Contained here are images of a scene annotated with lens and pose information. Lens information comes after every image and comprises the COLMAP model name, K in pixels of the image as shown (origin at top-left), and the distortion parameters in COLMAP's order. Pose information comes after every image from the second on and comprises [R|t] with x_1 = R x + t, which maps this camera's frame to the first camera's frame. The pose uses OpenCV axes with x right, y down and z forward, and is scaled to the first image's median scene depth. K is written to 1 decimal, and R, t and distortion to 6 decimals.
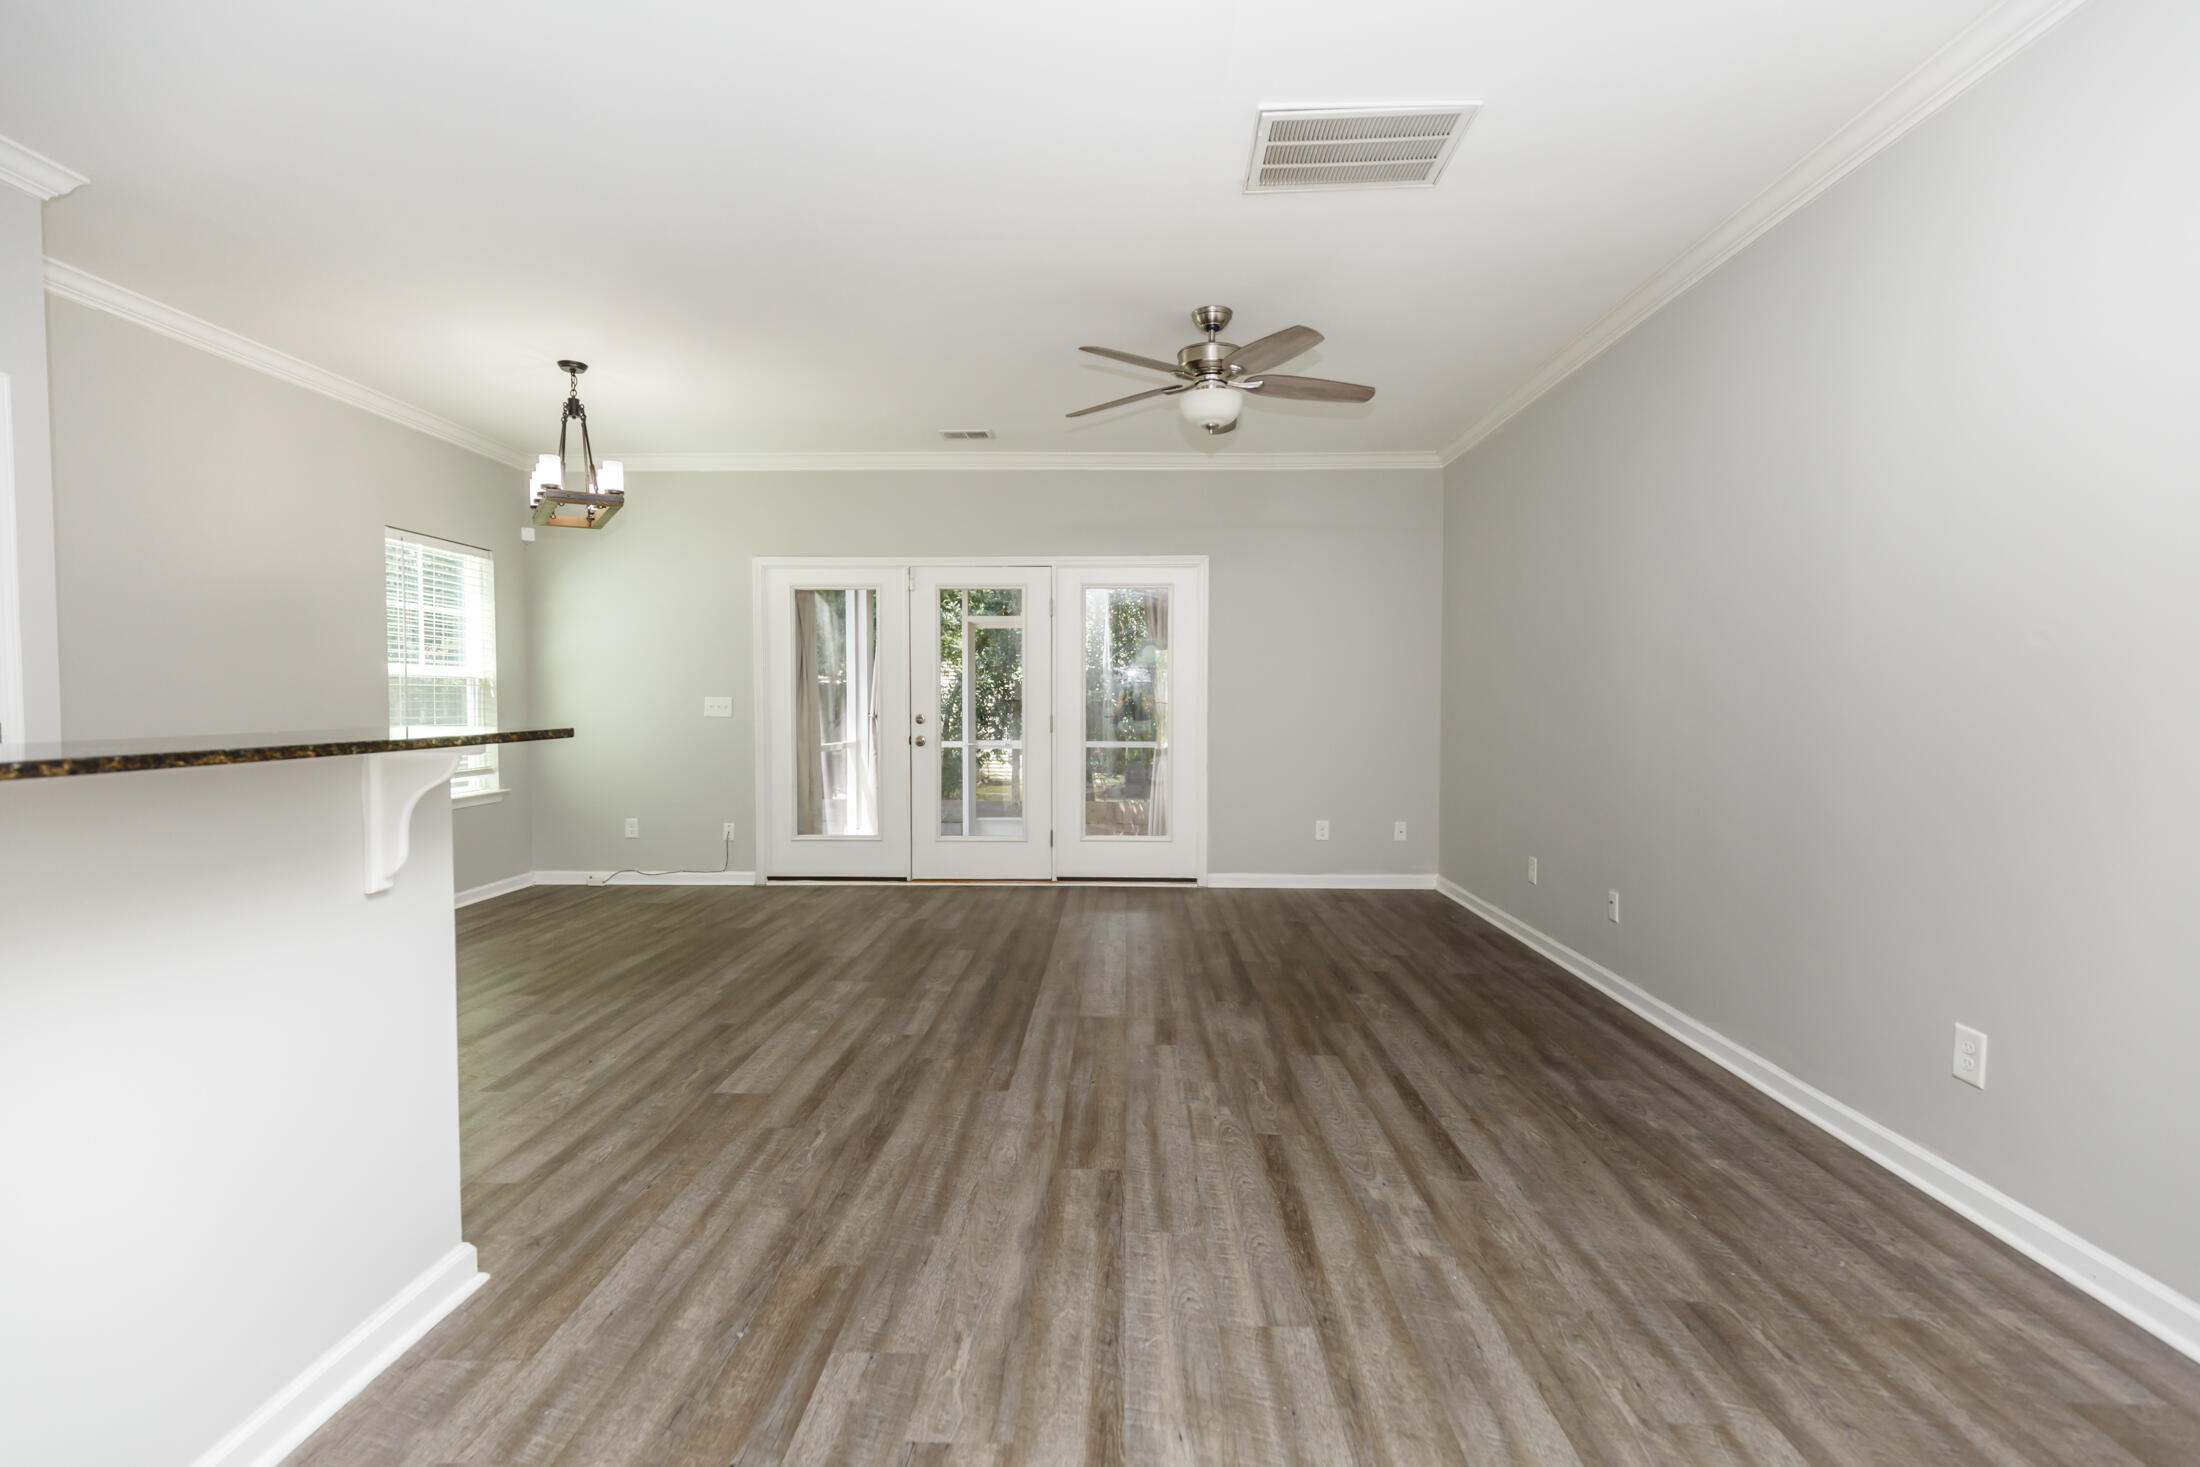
lens RADIAL K [[991.1, 0, 1098.7], [0, 991.1, 730.4], [0, 0, 1]] dist [0.002547, 0.000696]
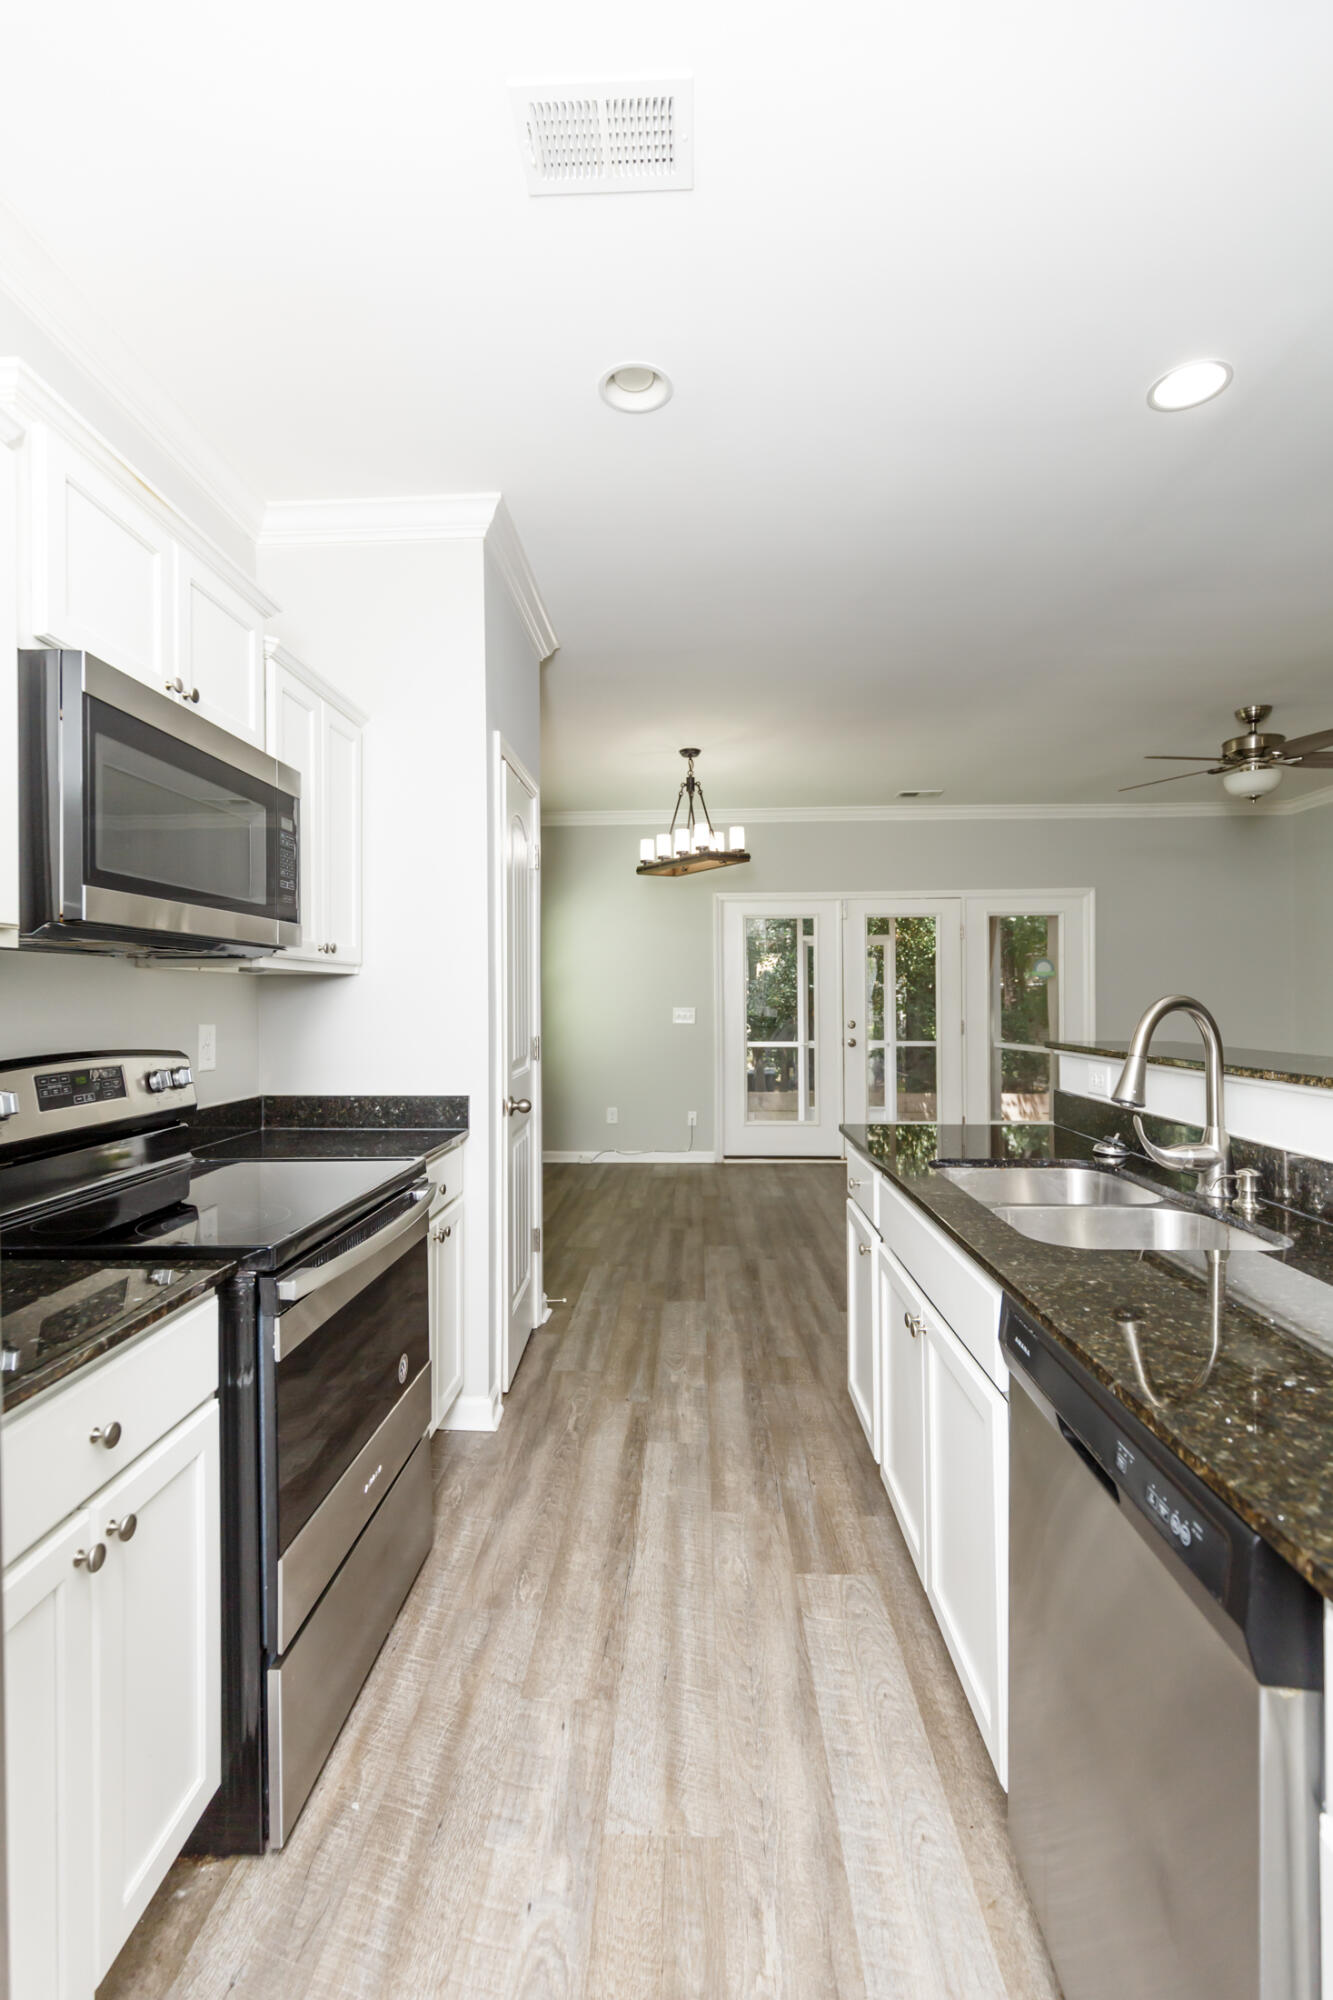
lens RADIAL K [[901.0, 0, 665.6], [0, 901.0, 1003.9], [0, 0, 1]] dist [0.002547, 0.000696]
pose [[0.999973, -0.005840, -0.004352, -0.856780], [0.005709, 0.999549, -0.029496, -0.013249], [0.004522, 0.029471, 0.999555, -0.224499]]
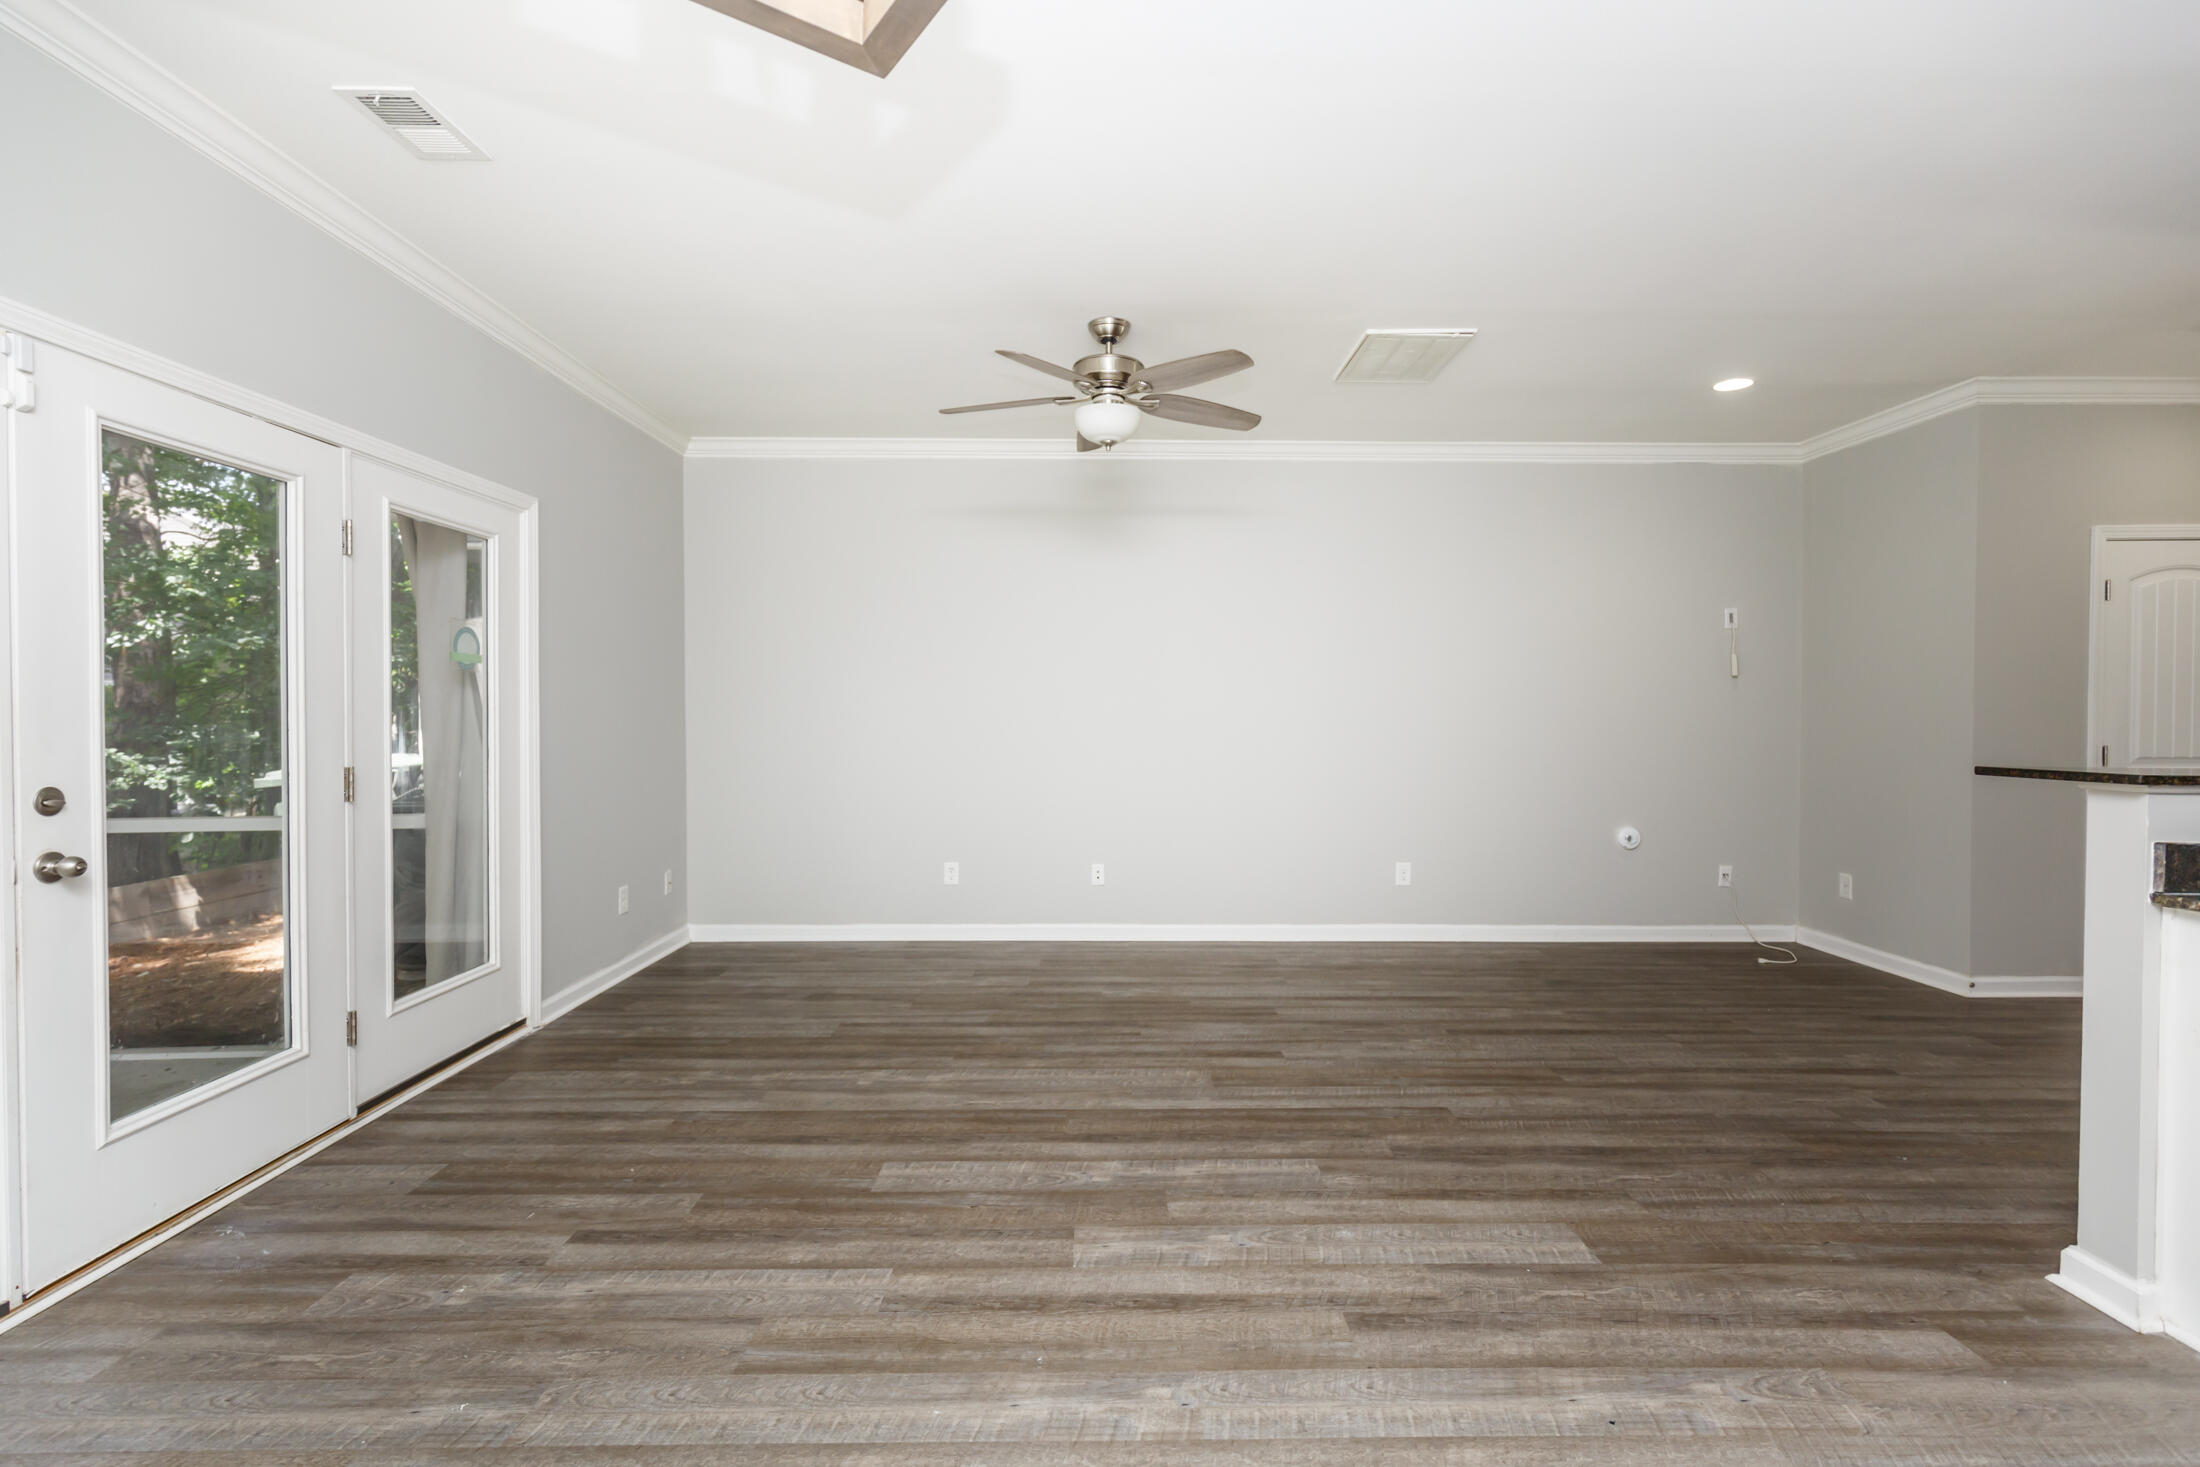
lens RADIAL K [[991.1, 0, 1098.7], [0, 991.1, 730.4], [0, 0, 1]] dist [0.002547, 0.000696]
pose [[-0.033282, -0.021177, 0.999222, -1.121170], [0.030632, 0.999284, 0.022198, -0.069192], [-0.998976, 0.031347, -0.032609, 1.391723]]
